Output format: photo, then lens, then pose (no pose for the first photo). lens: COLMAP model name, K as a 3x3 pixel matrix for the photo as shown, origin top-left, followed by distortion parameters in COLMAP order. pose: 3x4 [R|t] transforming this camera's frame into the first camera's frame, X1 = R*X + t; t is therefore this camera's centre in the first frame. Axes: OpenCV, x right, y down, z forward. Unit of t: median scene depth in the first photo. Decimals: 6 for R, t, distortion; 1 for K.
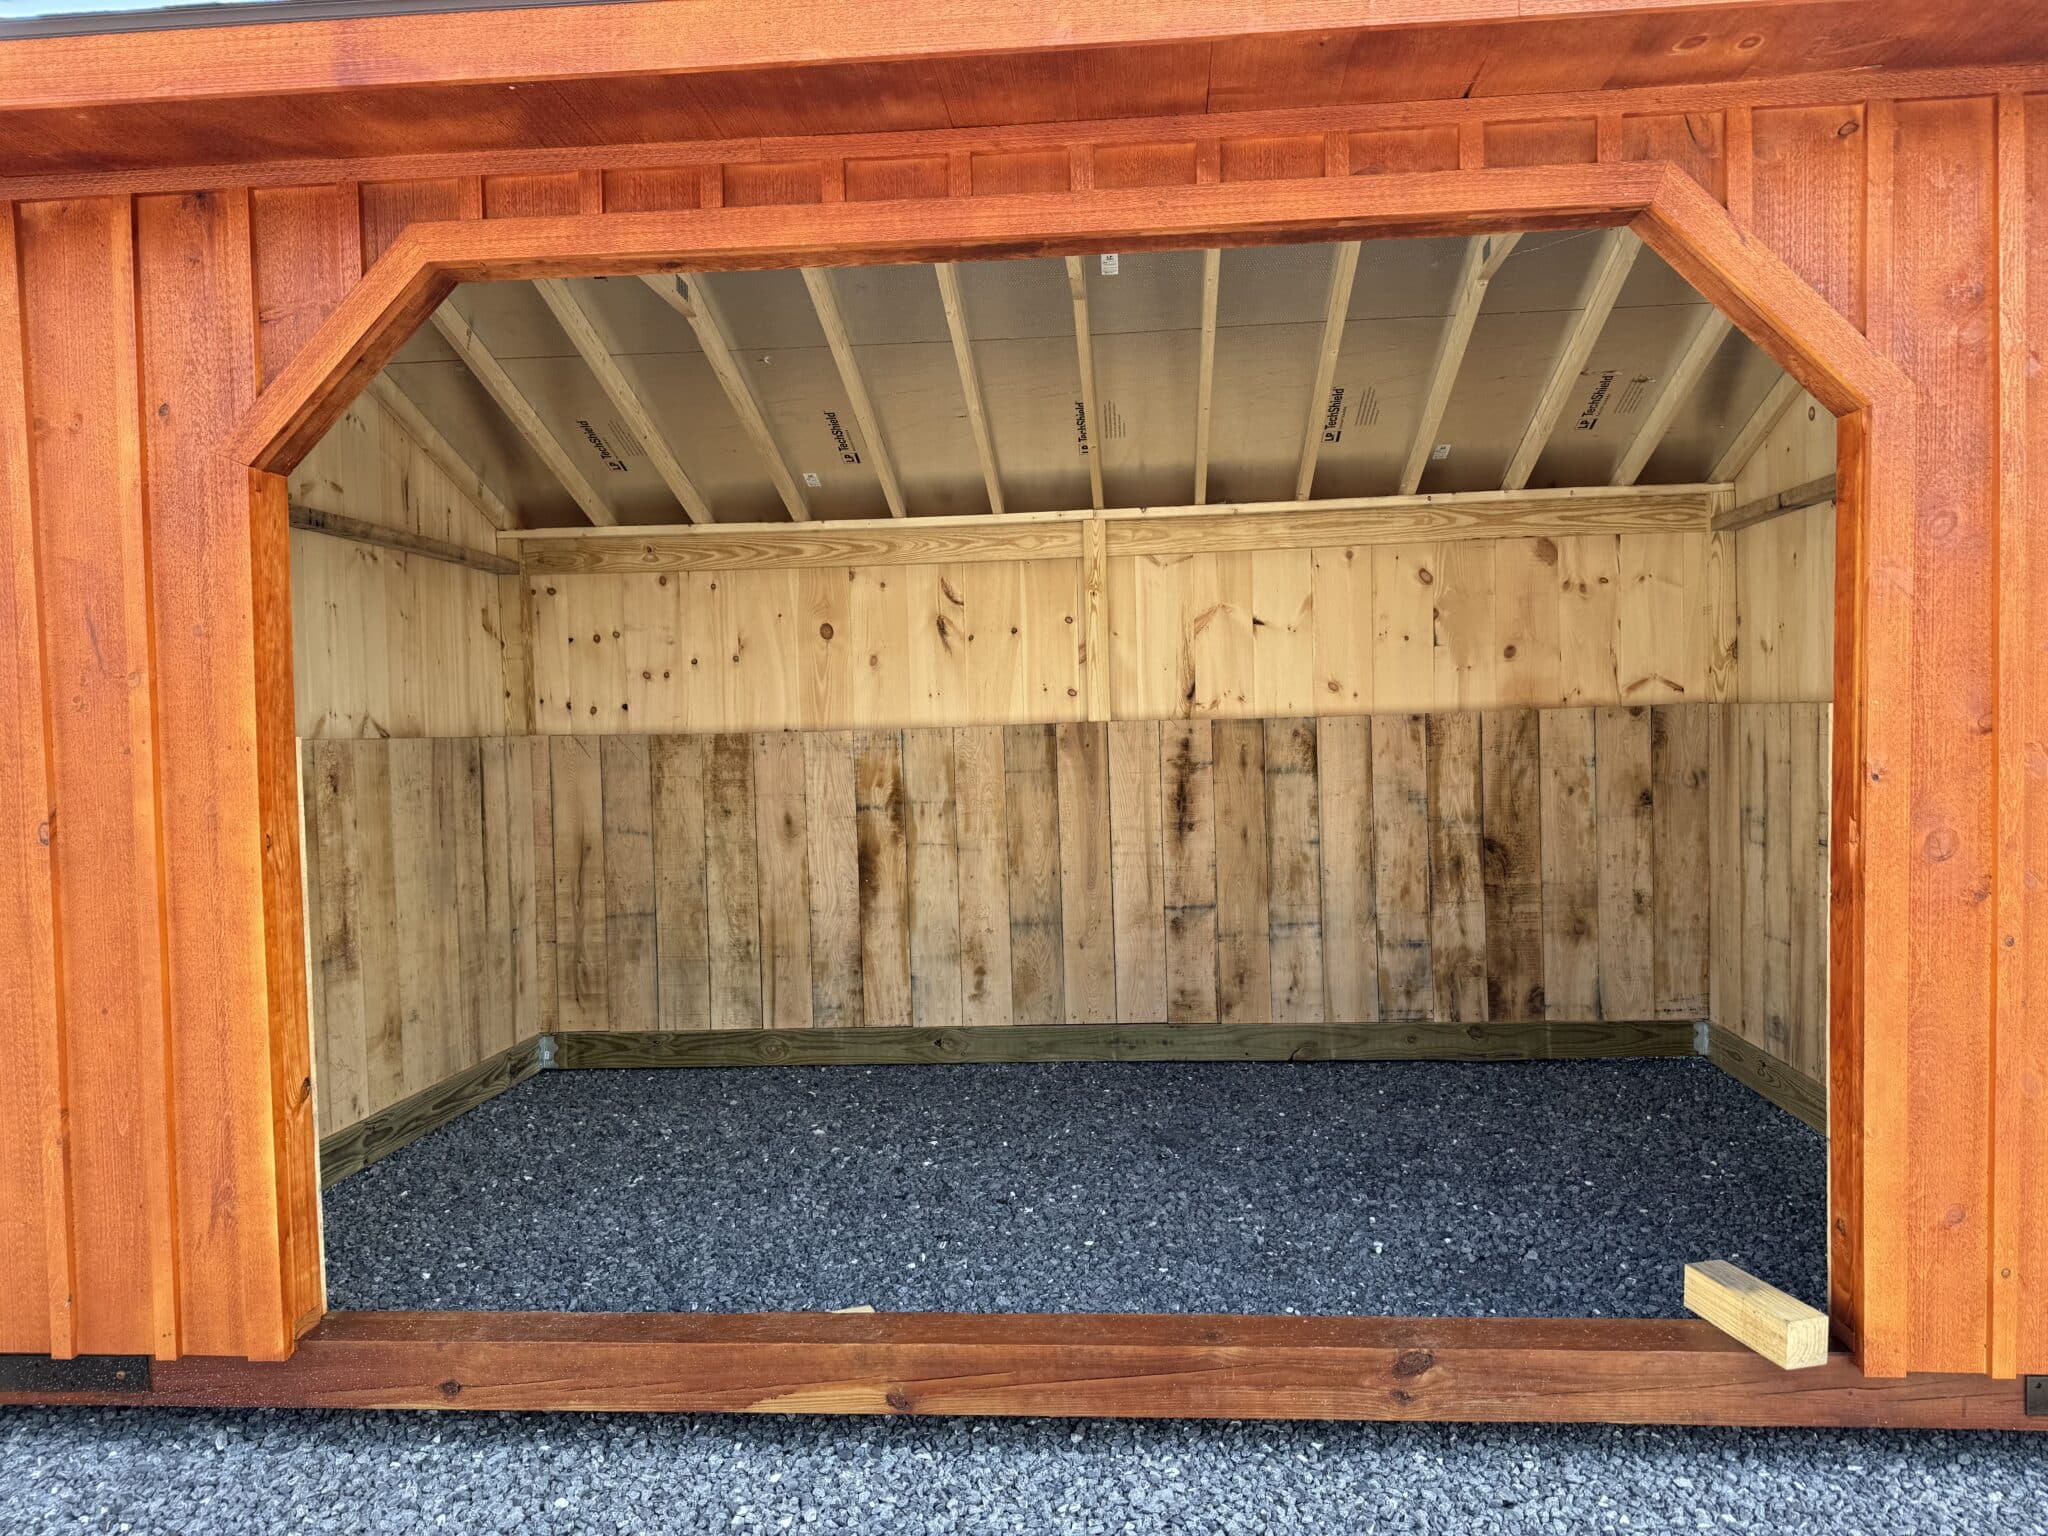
lens RADIAL K [[1269.5, 0, 1018.1], [0, 1269.5, 792.9], [0, 0, 1]] dist [0.074270, -0.053332]
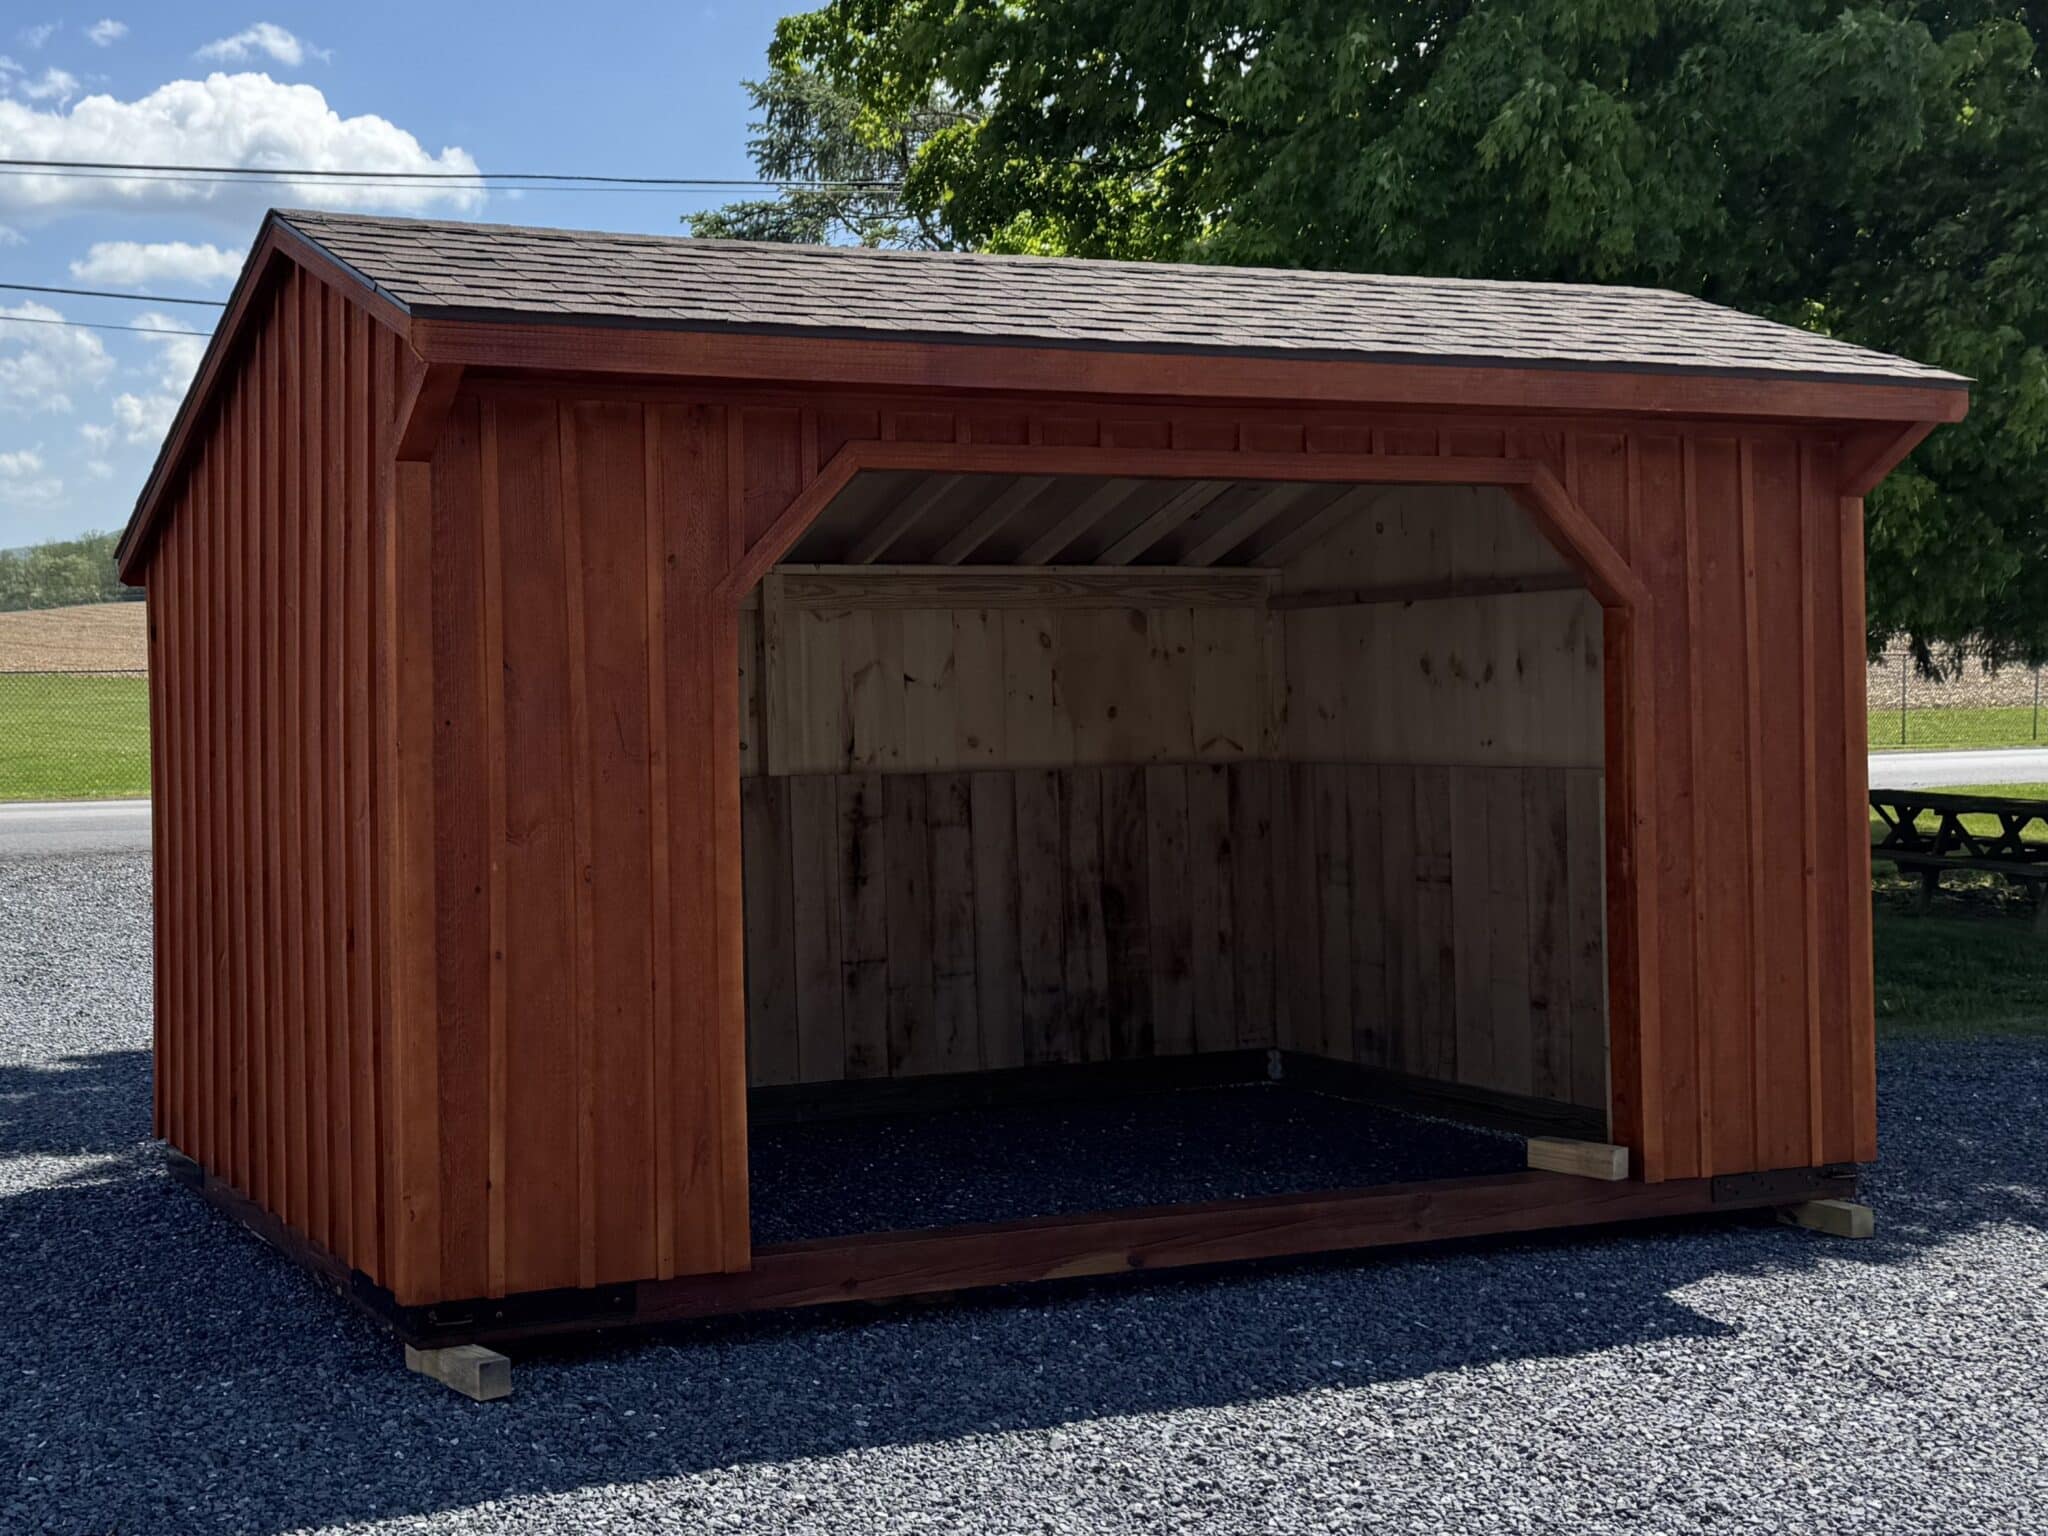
lens RADIAL K [[1411.0, 0, 1032.6], [0, 1411.0, 766.8], [0, 0, 1]] dist [0.087421, -0.001230]
pose [[0.928611, 0.006039, 0.371006, -0.144768], [0.016116, 0.998268, -0.056588, 0.001882], [-0.370705, 0.058527, 0.926905, -0.084388]]
